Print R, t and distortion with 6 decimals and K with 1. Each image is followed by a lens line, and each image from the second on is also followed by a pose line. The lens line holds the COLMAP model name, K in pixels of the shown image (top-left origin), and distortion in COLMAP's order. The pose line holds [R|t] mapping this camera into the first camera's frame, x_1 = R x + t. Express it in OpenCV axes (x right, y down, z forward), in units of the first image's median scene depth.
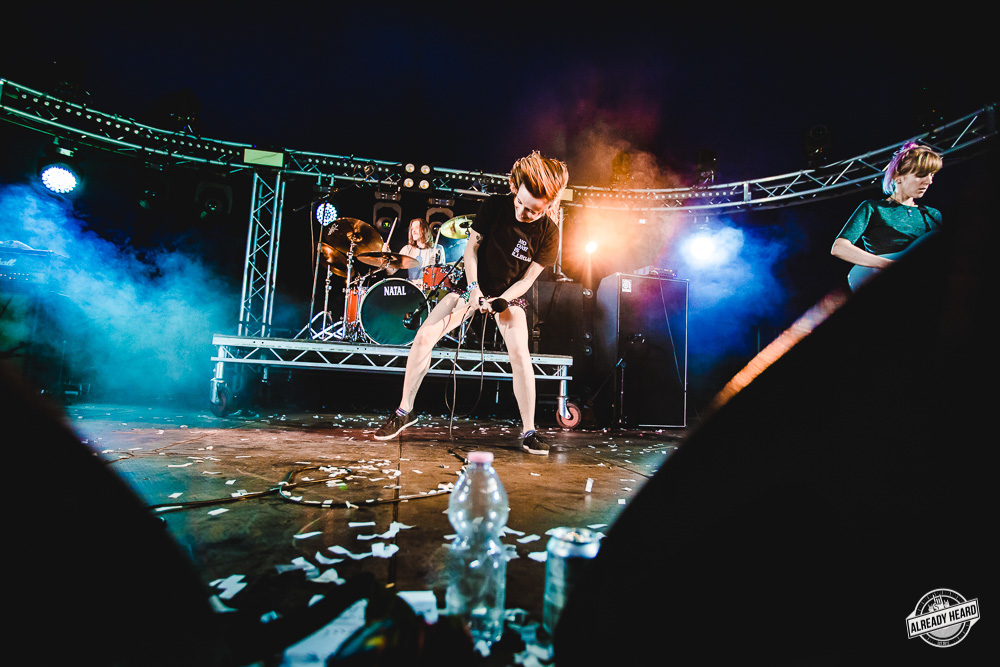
lens RADIAL K [[512.8, 0, 502.1], [0, 512.8, 336.5], [0, 0, 1]] dist [-0.053747, 0.033619]
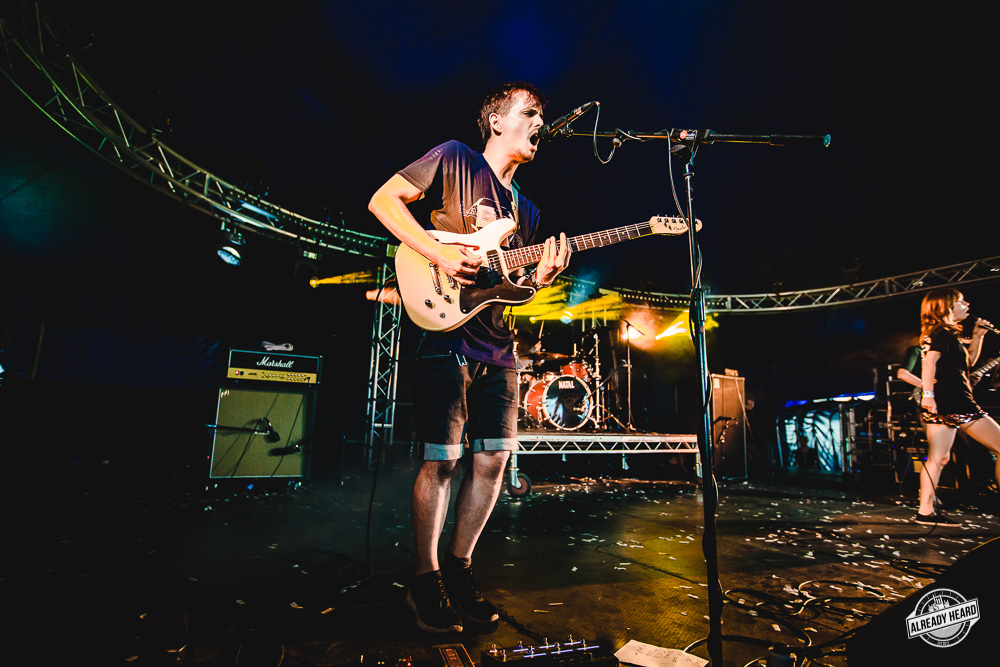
lens RADIAL K [[512.8, 0, 502.1], [0, 512.8, 336.5], [0, 0, 1]] dist [-0.053747, 0.033619]
pose [[0.944687, 0.035394, 0.326057, -0.614935], [-0.017217, 0.998141, -0.058466, -0.103118], [-0.327520, 0.049618, 0.943540, -0.139122]]
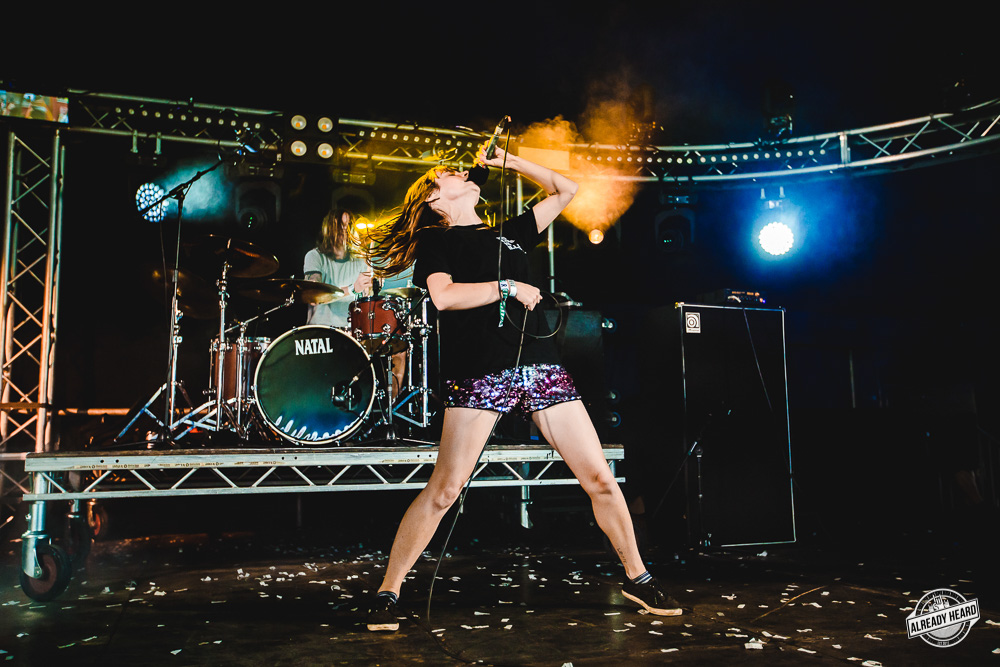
lens RADIAL K [[904.9, 0, 500.0], [0, 904.9, 333.5], [0, 0, 1]] dist [0.000184, 0.111903]
pose [[0.990241, -0.046042, 0.131544, -0.103088], [0.050141, 0.998349, -0.028025, -0.049891], [-0.130037, 0.034347, 0.990914, -0.053427]]
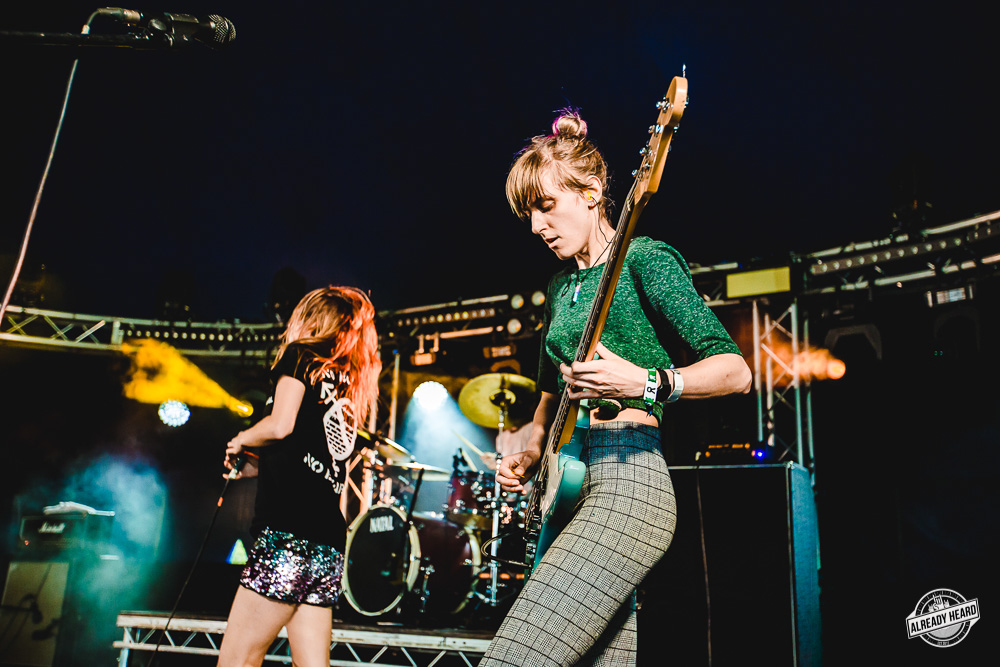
lens RADIAL K [[976.8, 0, 500.0], [0, 976.8, 333.5], [0, 0, 1]] dist [0.051869, 0.014014]
pose [[0.727729, -0.191838, -0.658489, 0.603822], [0.060605, 0.974317, -0.216871, -0.035707], [0.683182, 0.117916, 0.720665, 0.130215]]
